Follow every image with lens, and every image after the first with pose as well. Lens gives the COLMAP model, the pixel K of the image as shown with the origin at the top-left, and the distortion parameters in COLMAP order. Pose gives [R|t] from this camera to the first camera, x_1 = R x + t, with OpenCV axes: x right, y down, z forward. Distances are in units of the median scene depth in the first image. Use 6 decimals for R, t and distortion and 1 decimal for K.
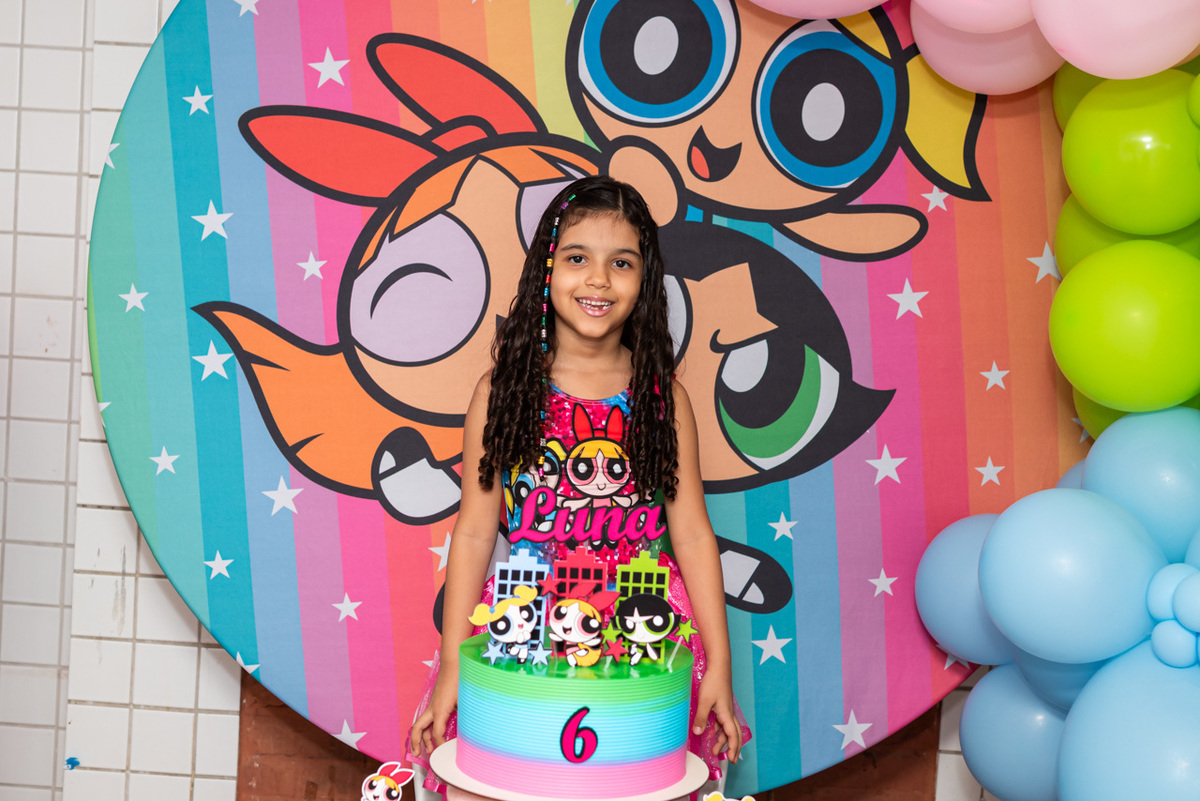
lens RADIAL K [[2090.2, 0, 603.6], [0, 2090.2, 342.2], [0, 0, 1]] dist [0.000393, 0.184038]
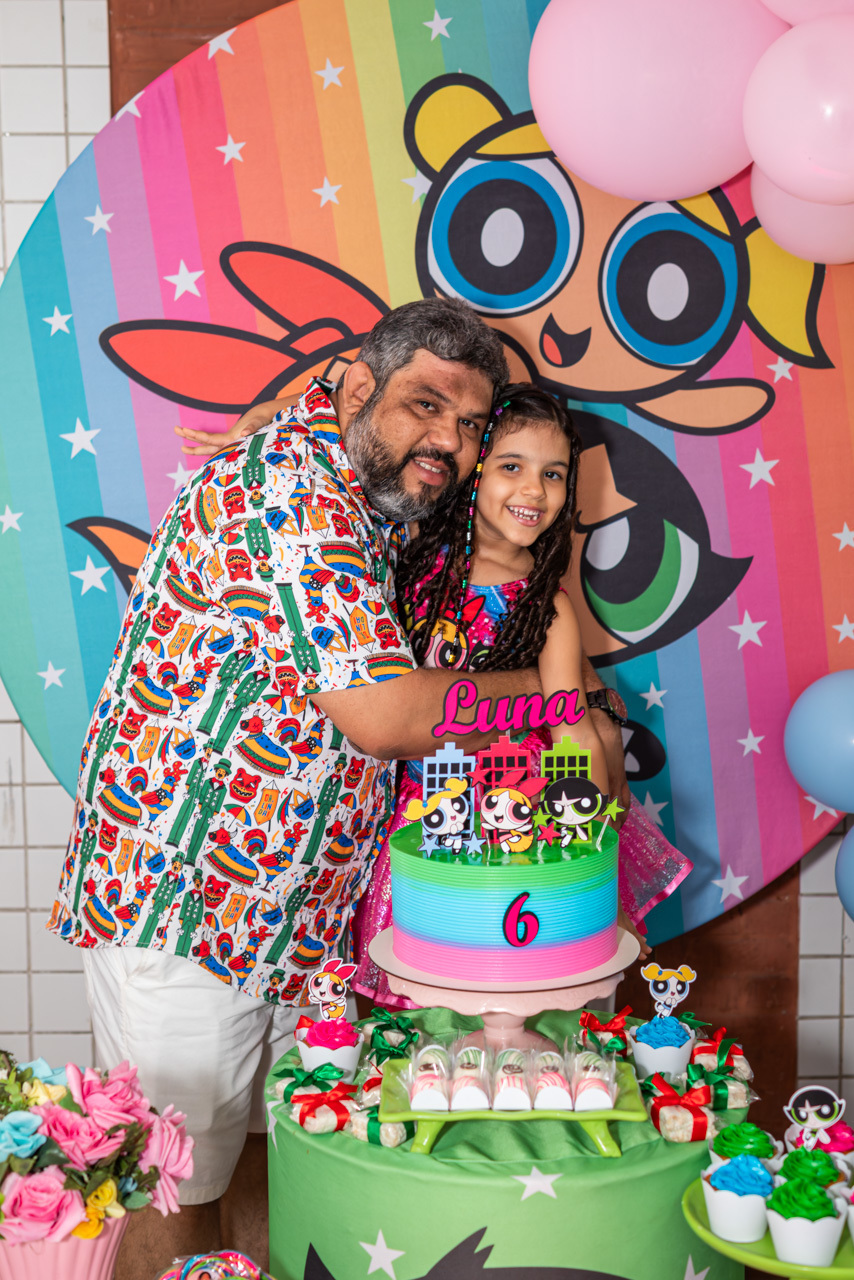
lens RADIAL K [[1942.0, 0, 421.4], [0, 1942.0, 616.6], [0, 0, 1]] dist [-0.031959, 0.423309]
pose [[0.996969, -0.070566, 0.032763, -0.058597], [0.068793, 0.996253, 0.052425, -0.009490], [-0.036340, -0.050012, 0.998087, 0.043815]]
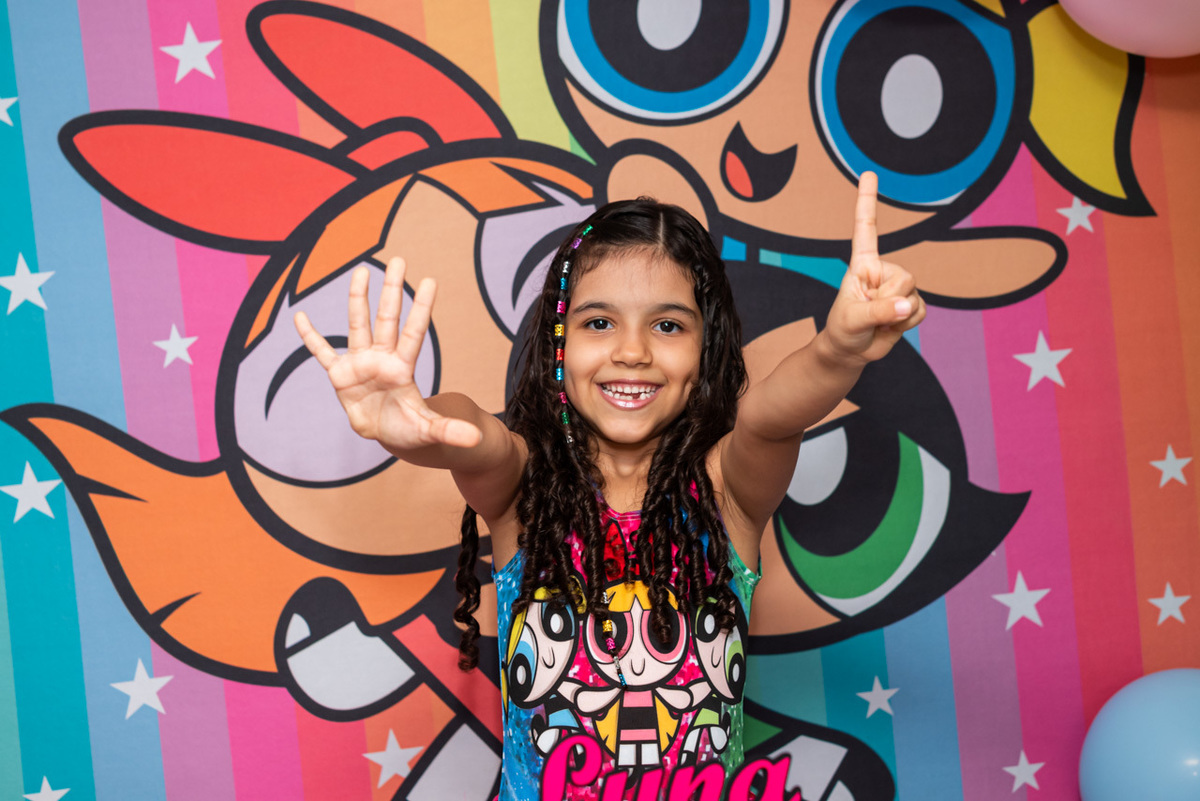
lens RADIAL K [[1708.9, 0, 607.0], [0, 1708.9, 327.9], [0, 0, 1]] dist [-0.052053, 0.490071]
pose [[0.998142, -0.037214, 0.048239, -0.026553], [0.039285, 0.998315, -0.042712, -0.013061], [-0.046568, 0.044528, 0.997922, 0.442840]]
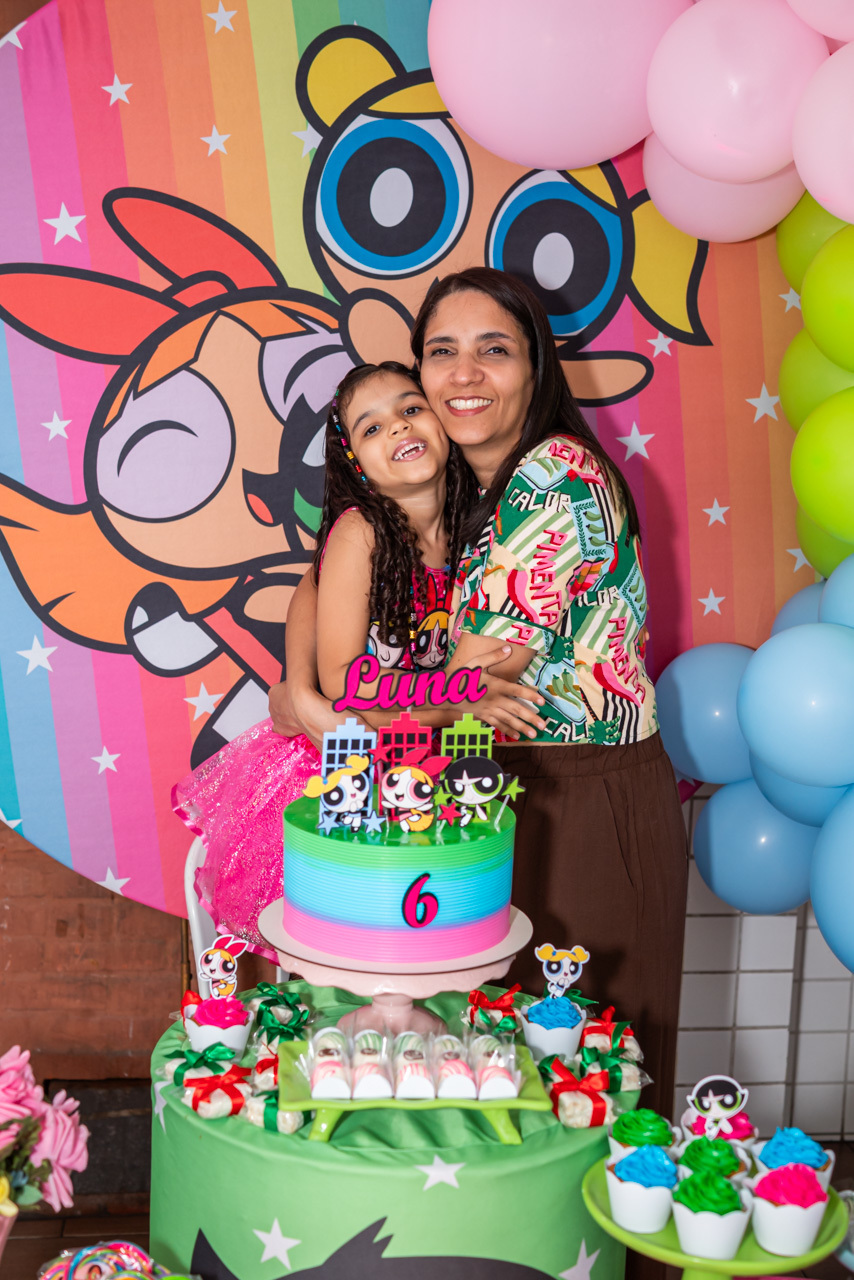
lens RADIAL K [[1822.8, 0, 411.0], [0, 1822.8, 642.3], [0, 0, 1]] dist [-0.052053, 0.490071]
pose [[0.990085, -0.043776, 0.133476, -0.092598], [0.029595, 0.993879, 0.106436, -0.021244], [-0.137319, -0.101430, 0.985320, 0.107649]]
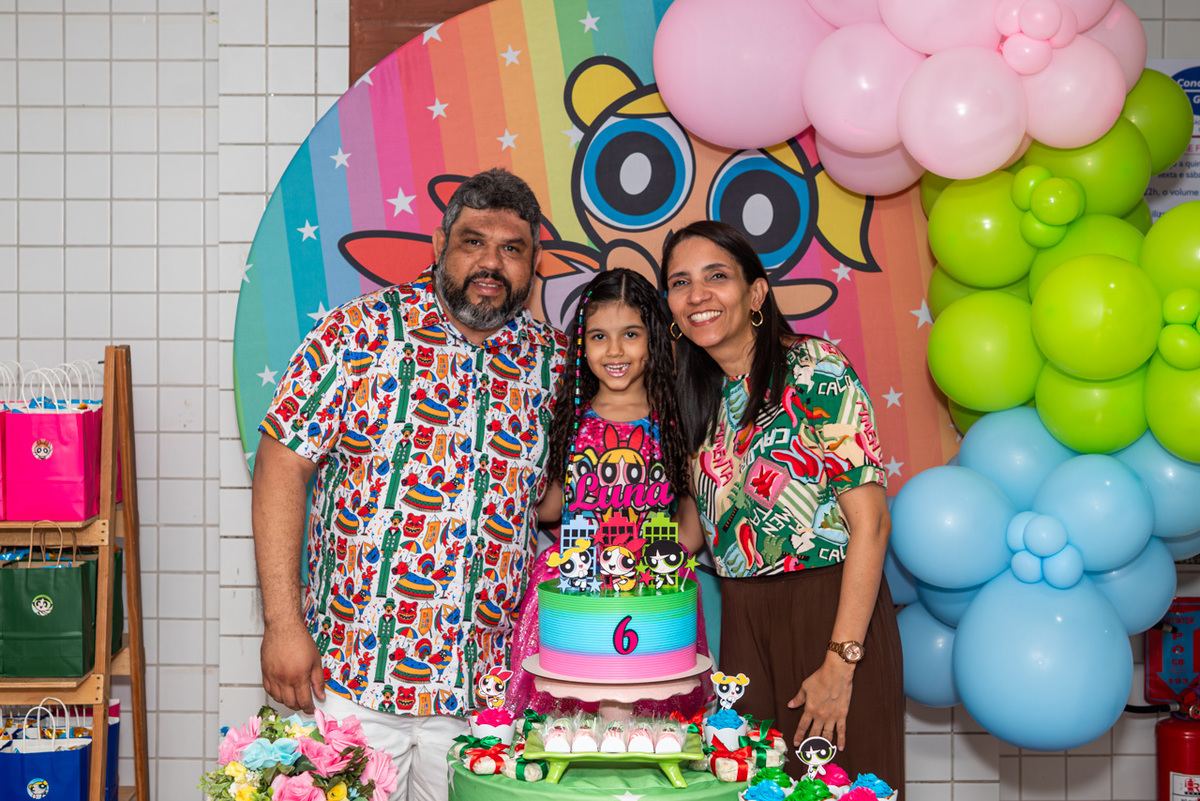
lens RADIAL K [[1917.4, 0, 600.9], [0, 1917.4, 353.1], [0, 0, 1]] dist [-0.004747, 0.254372]
pose [[0.998031, -0.055395, 0.029426, -0.042120], [0.056816, 0.997138, -0.049871, 0.039765], [-0.026580, 0.051445, 0.998322, -0.268790]]
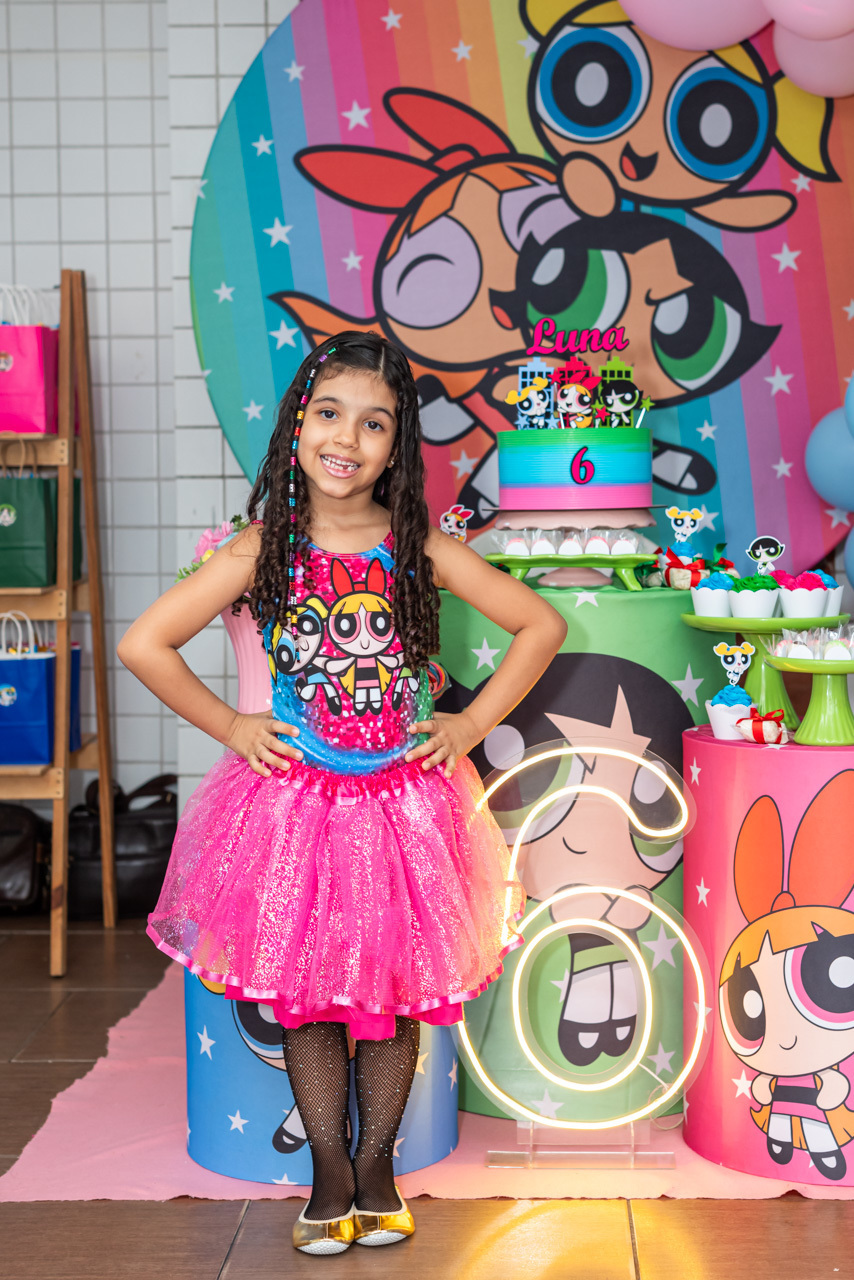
lens RADIAL K [[2196.5, 0, 516.0], [0, 2196.5, 618.3], [0, 0, 1]] dist [-0.004475, 0.269324]
pose [[0.997889, -0.064771, 0.004680, -0.054291], [0.064885, 0.997414, -0.030904, 0.250836], [-0.002666, 0.031143, 0.999511, -0.438614]]
